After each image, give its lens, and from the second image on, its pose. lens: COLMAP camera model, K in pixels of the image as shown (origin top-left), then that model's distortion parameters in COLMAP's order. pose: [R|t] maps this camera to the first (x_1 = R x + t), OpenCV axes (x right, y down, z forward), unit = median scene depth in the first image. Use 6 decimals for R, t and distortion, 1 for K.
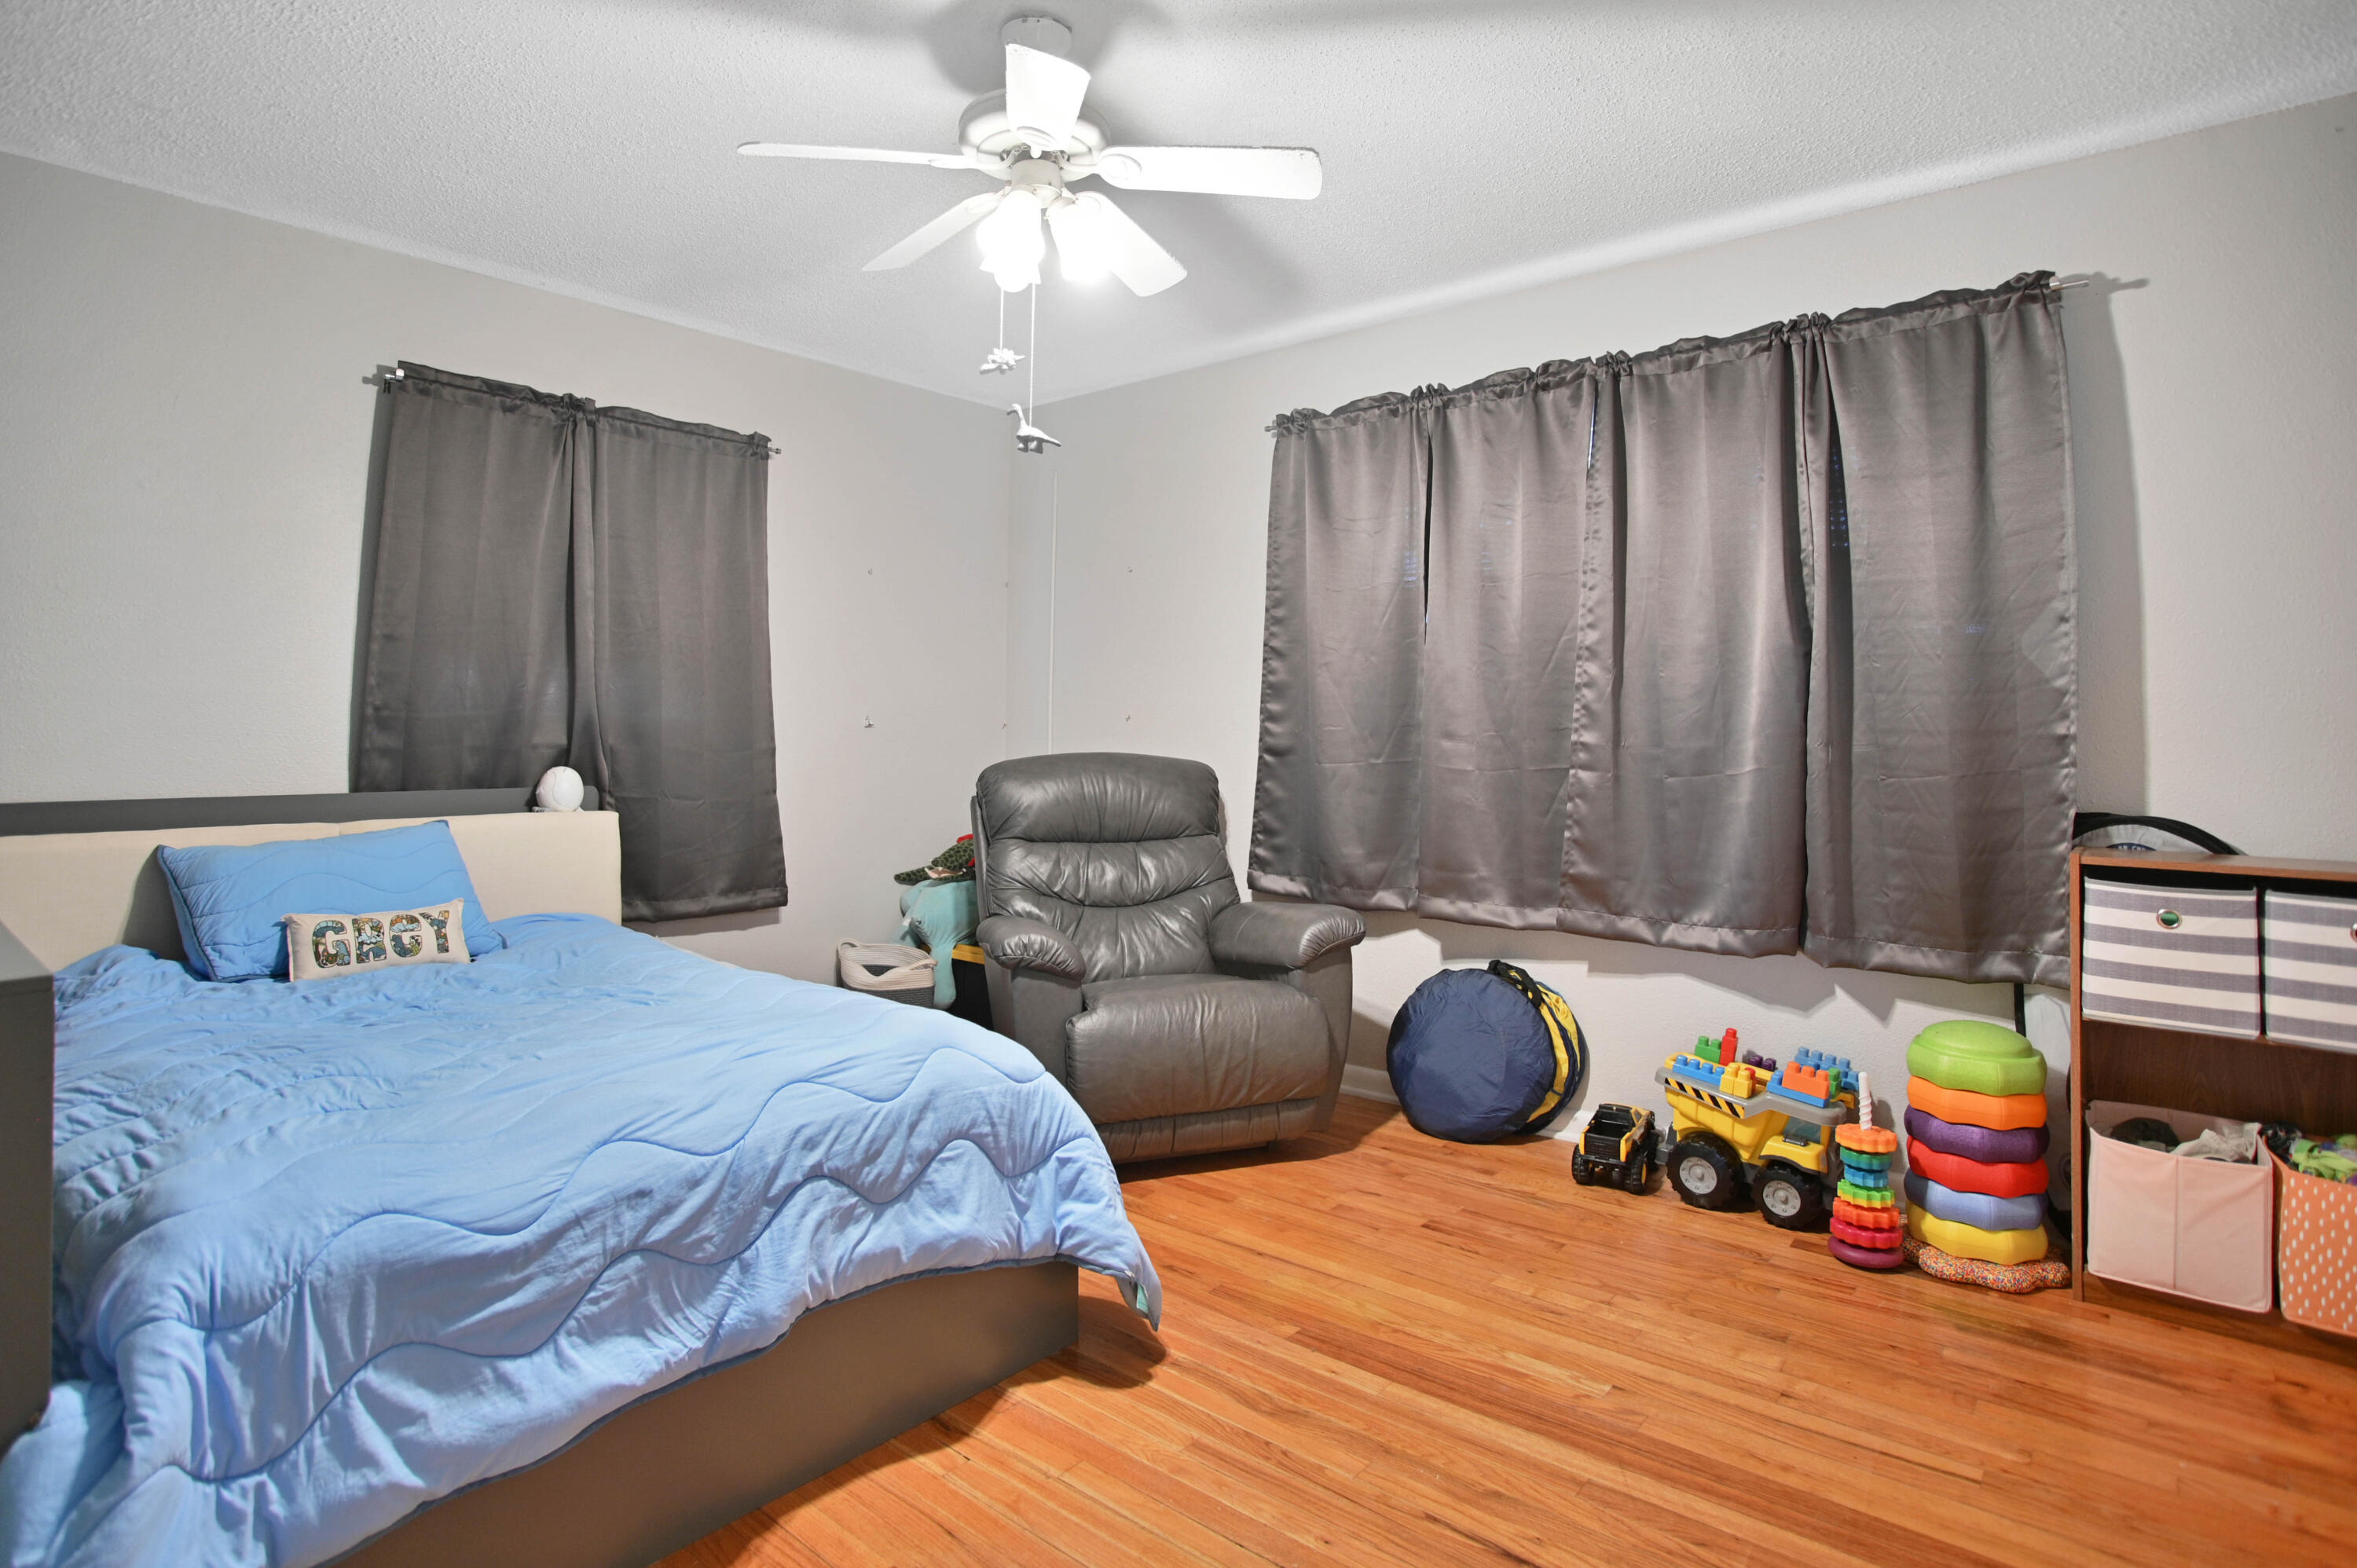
lens RADIAL K [[1210.1, 0, 1177.3], [0, 1210.1, 725.9], [0, 0, 1]] dist [-0.018201, 0.000582]
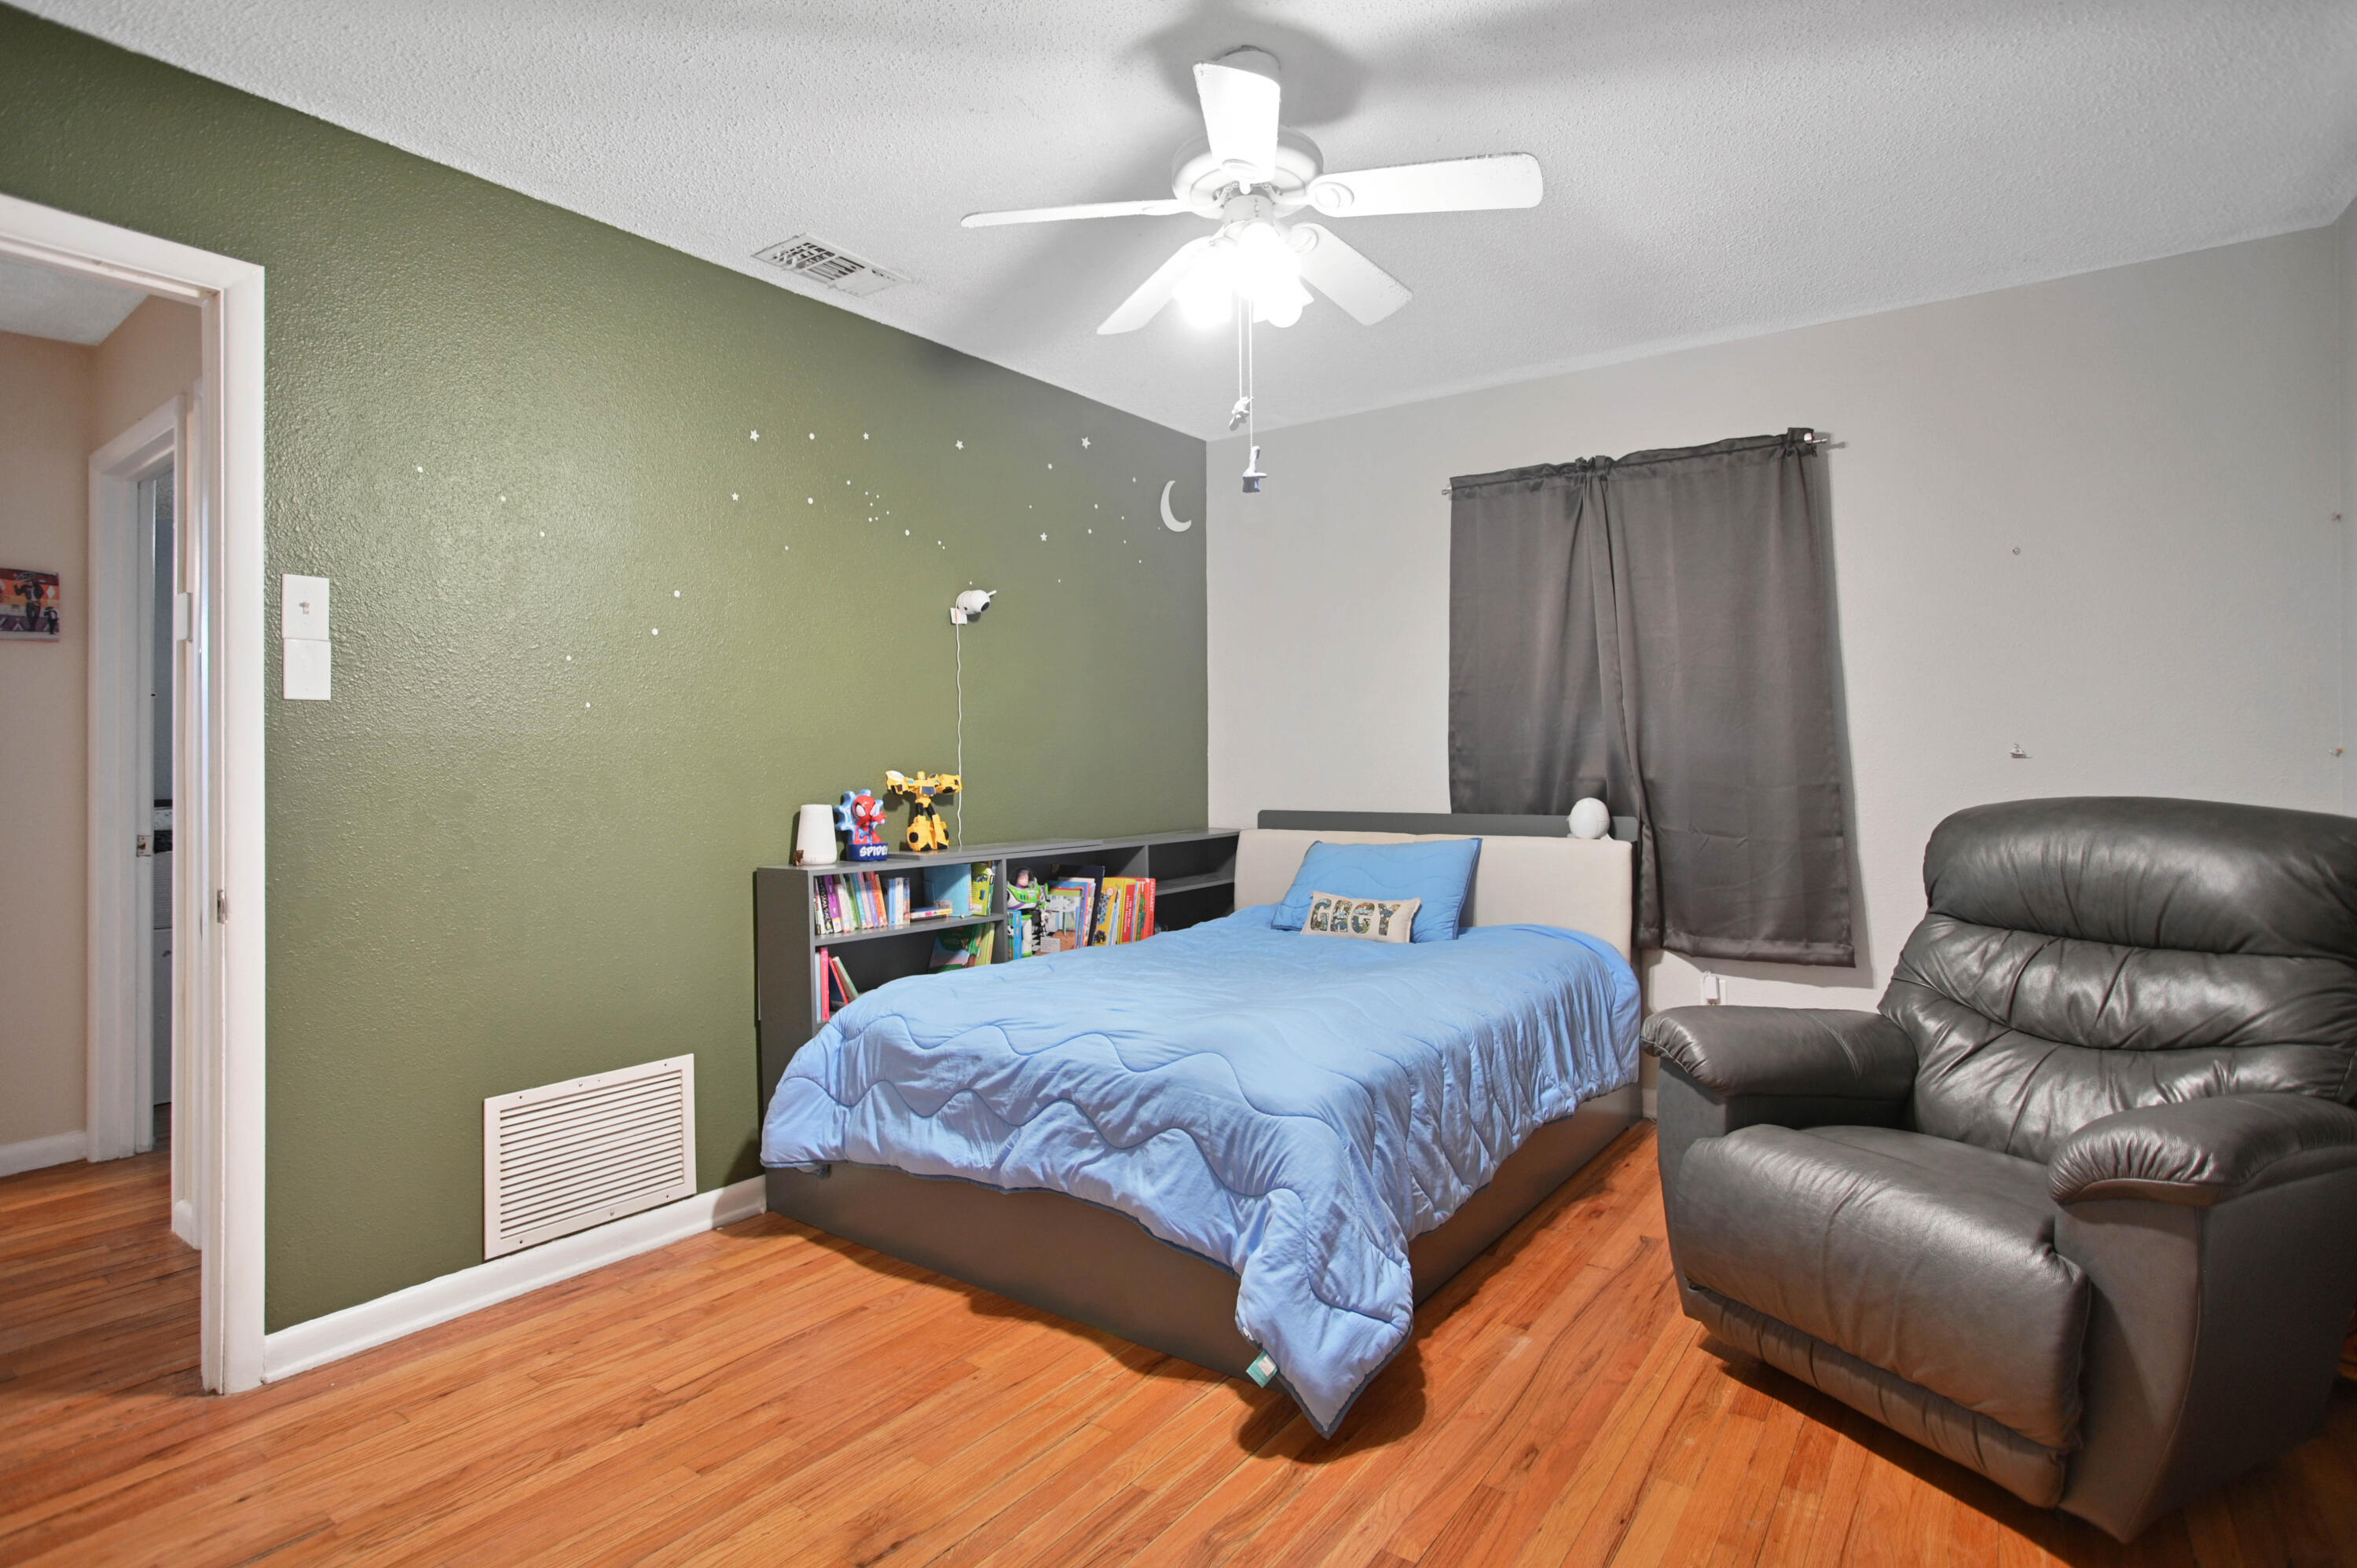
lens RADIAL K [[1203.9, 0, 1178.5], [0, 1203.9, 784.0], [0, 0, 1]] dist [-0.035051, 0.000315]
pose [[0.075961, 0.010012, -0.997061, 0.967156], [0.015452, 0.999818, 0.011217, 0.005649], [0.996991, -0.016259, 0.075792, 0.944613]]
